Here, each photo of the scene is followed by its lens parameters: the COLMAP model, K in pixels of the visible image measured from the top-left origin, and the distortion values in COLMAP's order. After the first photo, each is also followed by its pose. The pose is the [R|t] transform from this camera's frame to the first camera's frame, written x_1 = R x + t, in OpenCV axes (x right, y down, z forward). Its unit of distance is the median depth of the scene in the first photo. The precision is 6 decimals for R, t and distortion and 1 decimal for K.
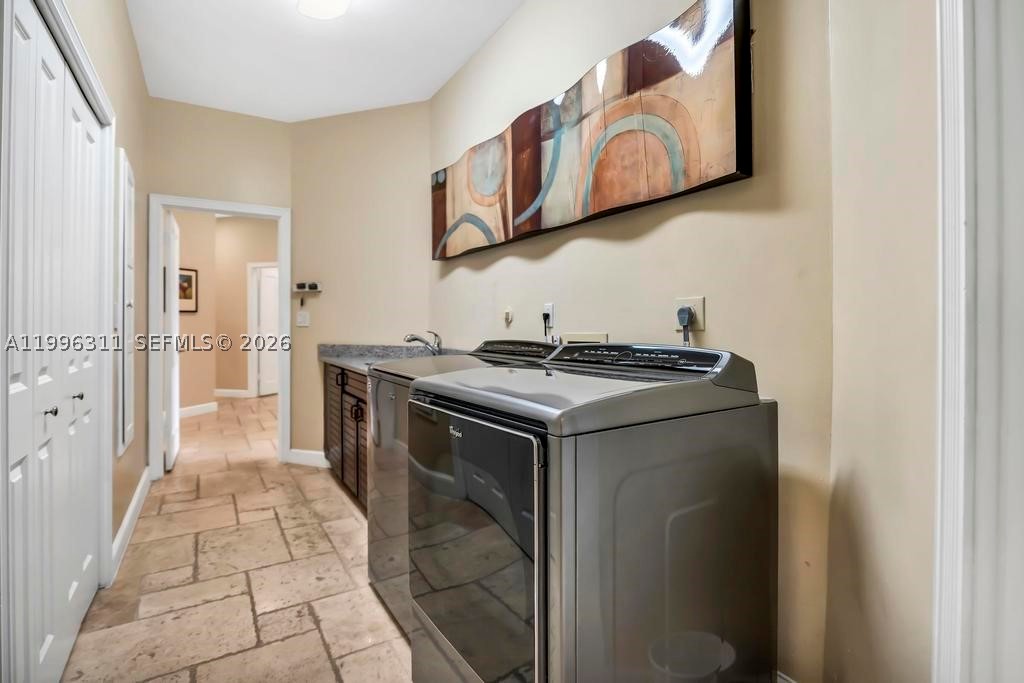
lens RADIAL K [[501.5, 0, 510.0], [0, 501.5, 325.7], [0, 0, 1]] dist [-0.000802, 0.000297]
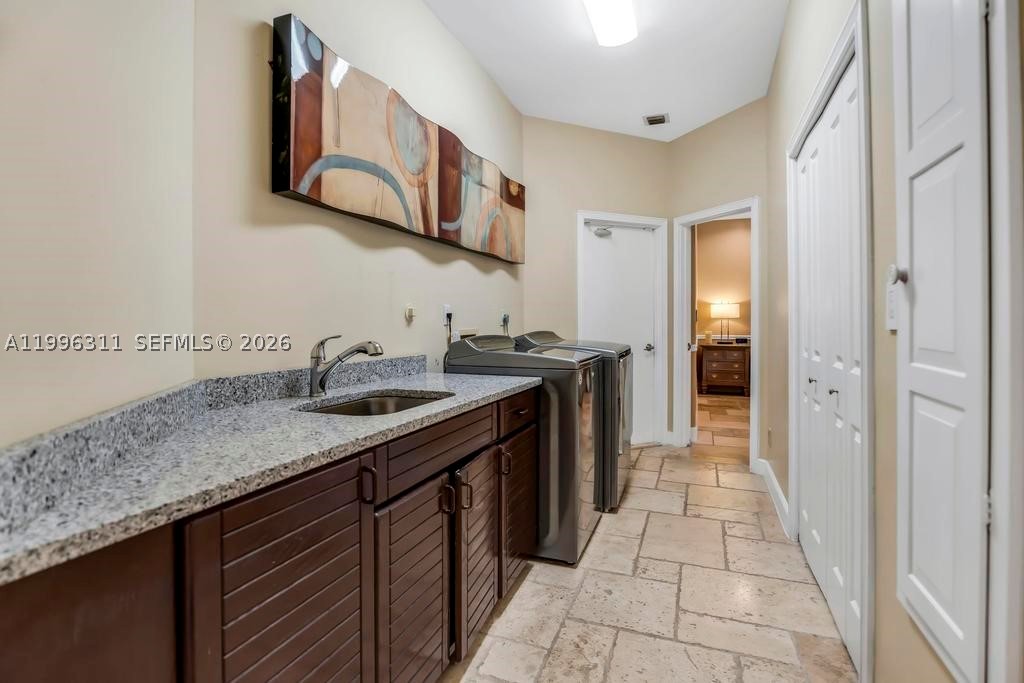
lens RADIAL K [[478.2, 0, 510.4], [0, 478.2, 318.6], [0, 0, 1]] dist [0.000095, -0.000113]
pose [[-0.597882, 0.005803, 0.801563, -0.949606], [0.003335, 0.999983, -0.004752, -0.006102], [-0.801577, -0.000168, -0.597891, 1.612954]]
